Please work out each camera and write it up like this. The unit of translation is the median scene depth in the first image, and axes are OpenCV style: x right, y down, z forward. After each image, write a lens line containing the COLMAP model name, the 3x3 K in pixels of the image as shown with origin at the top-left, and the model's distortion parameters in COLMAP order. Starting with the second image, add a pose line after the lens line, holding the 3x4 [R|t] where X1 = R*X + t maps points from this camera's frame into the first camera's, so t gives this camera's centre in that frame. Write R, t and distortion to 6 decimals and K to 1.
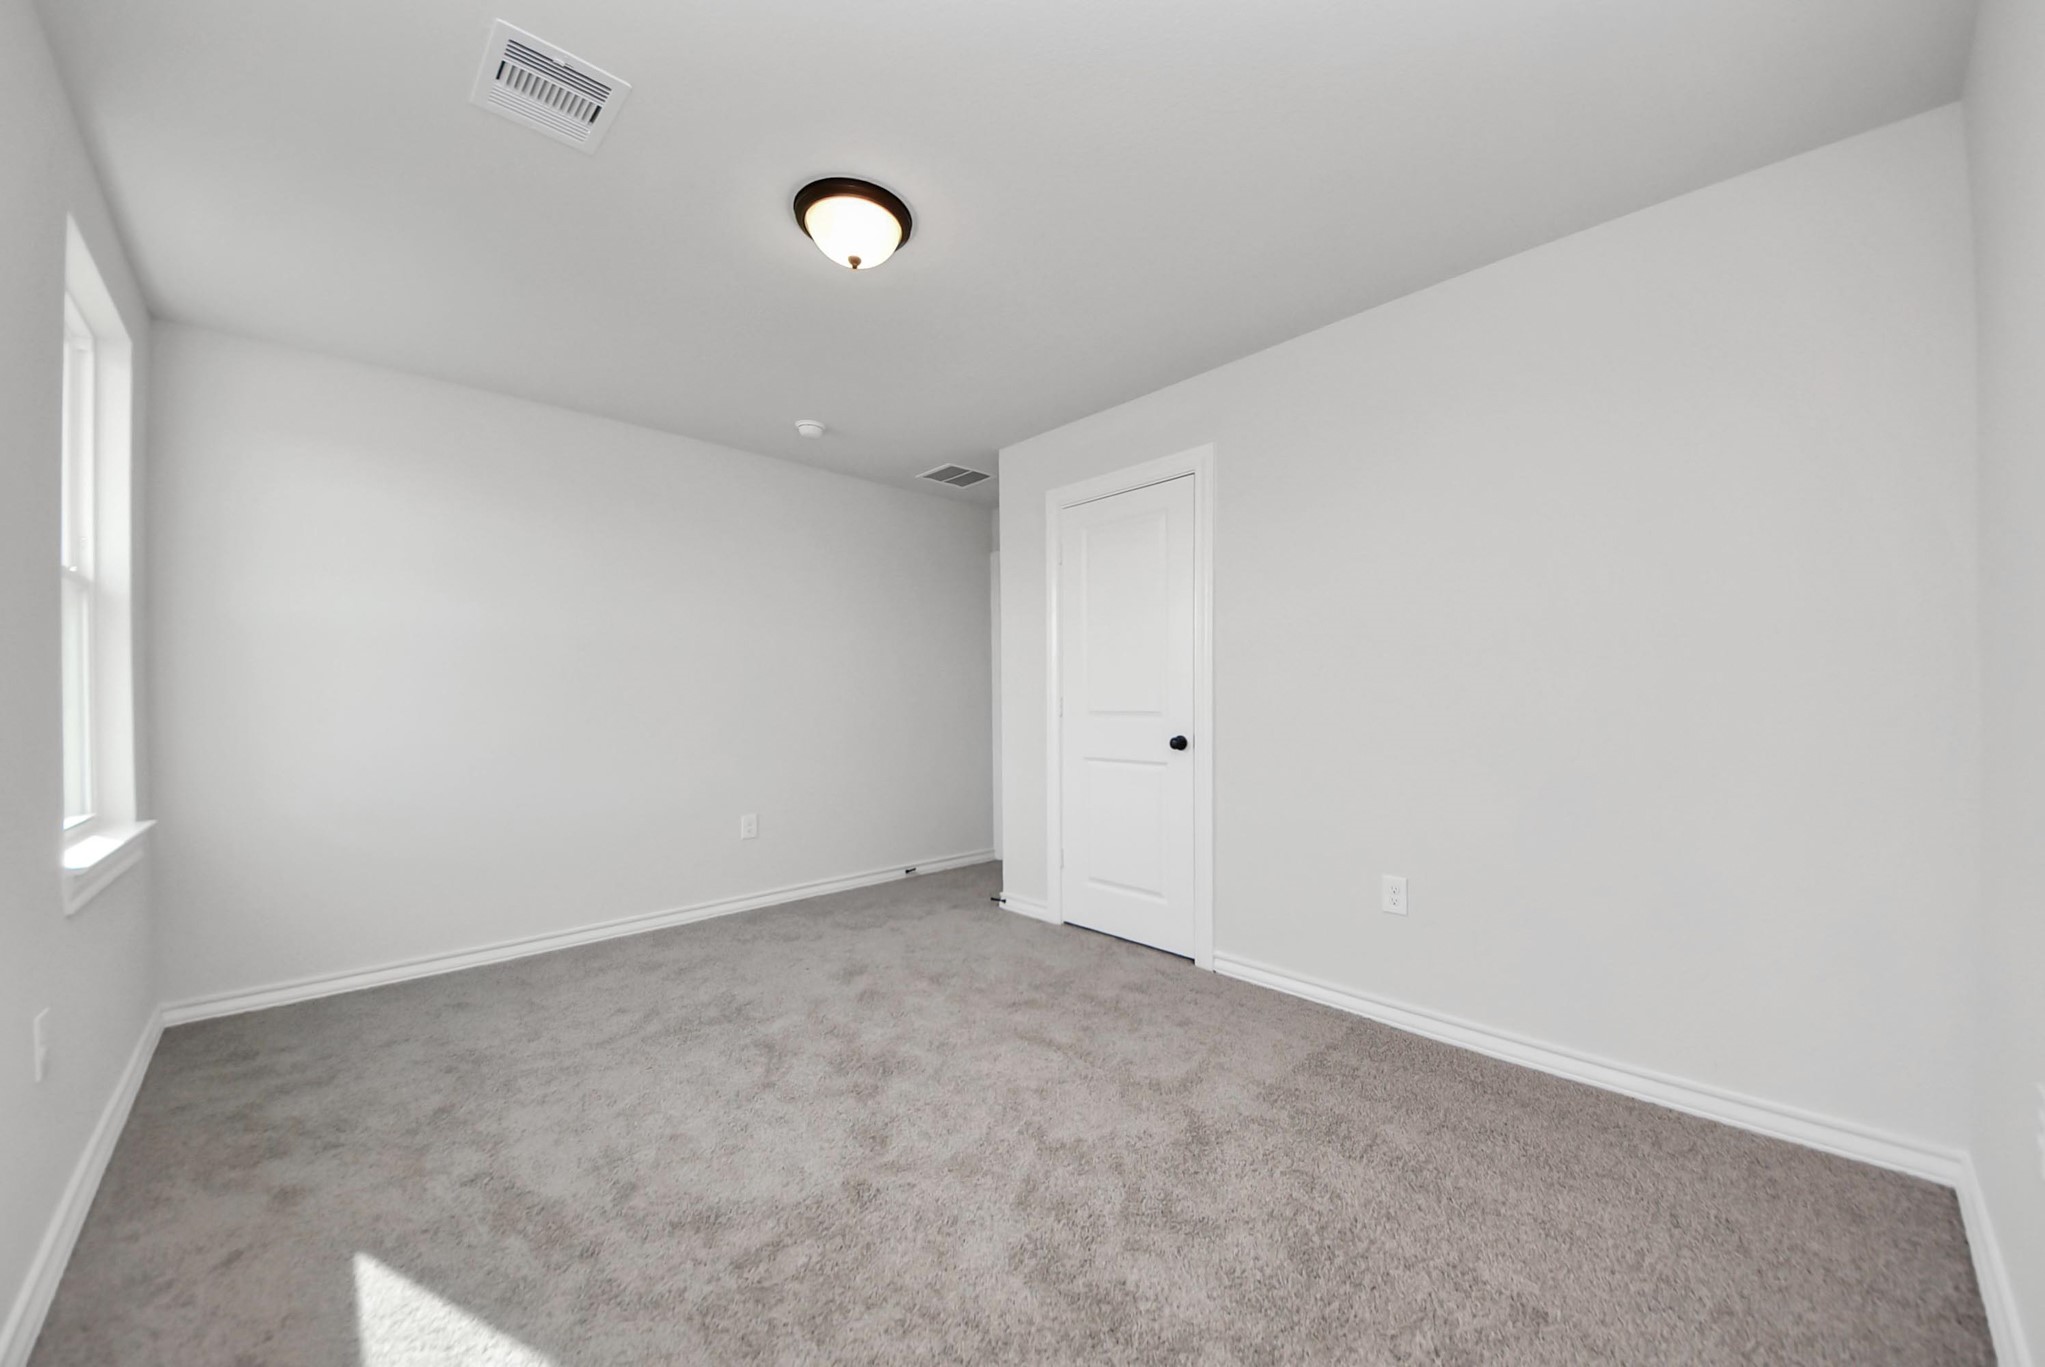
lens RADIAL K [[735.2, 0, 1054.2], [0, 735.2, 704.8], [0, 0, 1]] dist [0.002732, -0.007366]
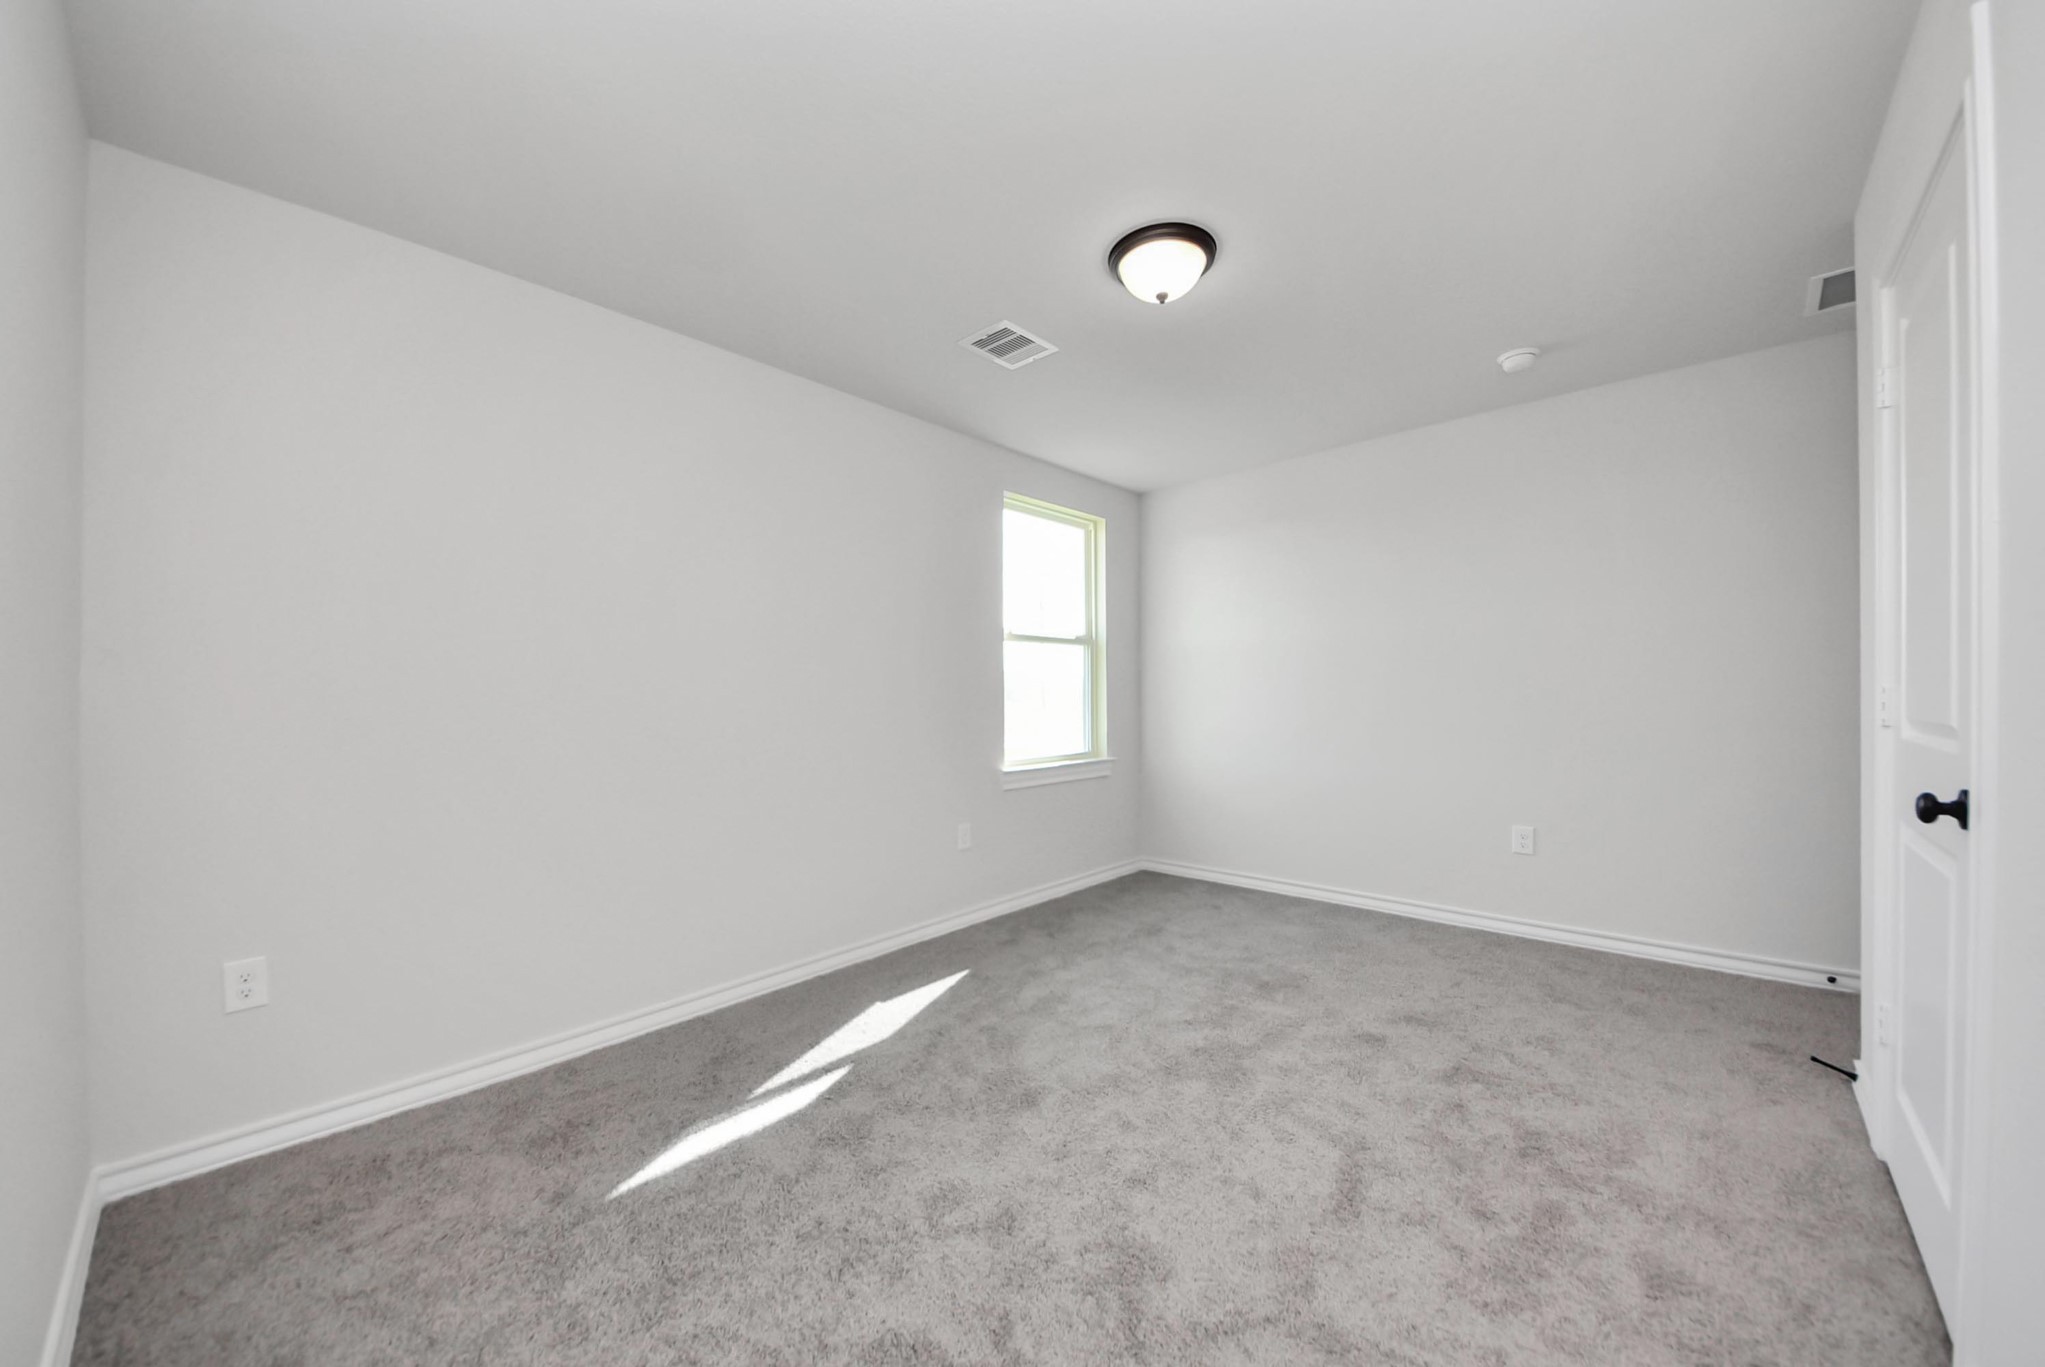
lens RADIAL K [[735.2, 0, 1030.8], [0, 735.2, 690.2], [0, 0, 1]] dist [0.002732, -0.007366]
pose [[0.072759, 0.007120, -0.997324, 0.639235], [-0.000048, 0.999975, 0.007135, -0.023116], [0.997350, -0.000471, 0.072757, 0.591281]]
